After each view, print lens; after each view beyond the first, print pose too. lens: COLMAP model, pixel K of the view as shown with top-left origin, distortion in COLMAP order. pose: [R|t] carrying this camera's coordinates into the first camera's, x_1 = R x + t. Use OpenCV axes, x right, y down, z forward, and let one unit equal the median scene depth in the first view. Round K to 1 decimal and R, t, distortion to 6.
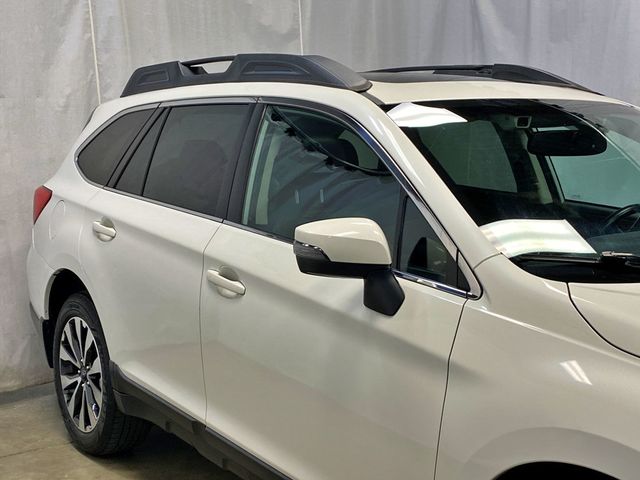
lens RADIAL K [[889.7, 0, 322.5], [0, 889.7, 242.6], [0, 0, 1]] dist [0.127853, 0.000000]
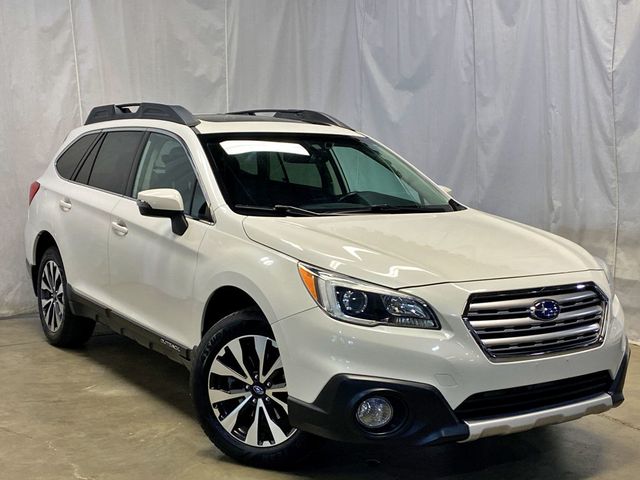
lens RADIAL K [[873.6, 0, 317.2], [0, 873.6, 241.4], [0, 0, 1]] dist [0.109776, 0.000000]
pose [[0.999385, 0.019747, -0.028967, 0.260321], [-0.020460, 0.999489, -0.024544, 0.080274], [0.028468, 0.025121, 0.999279, -0.594292]]
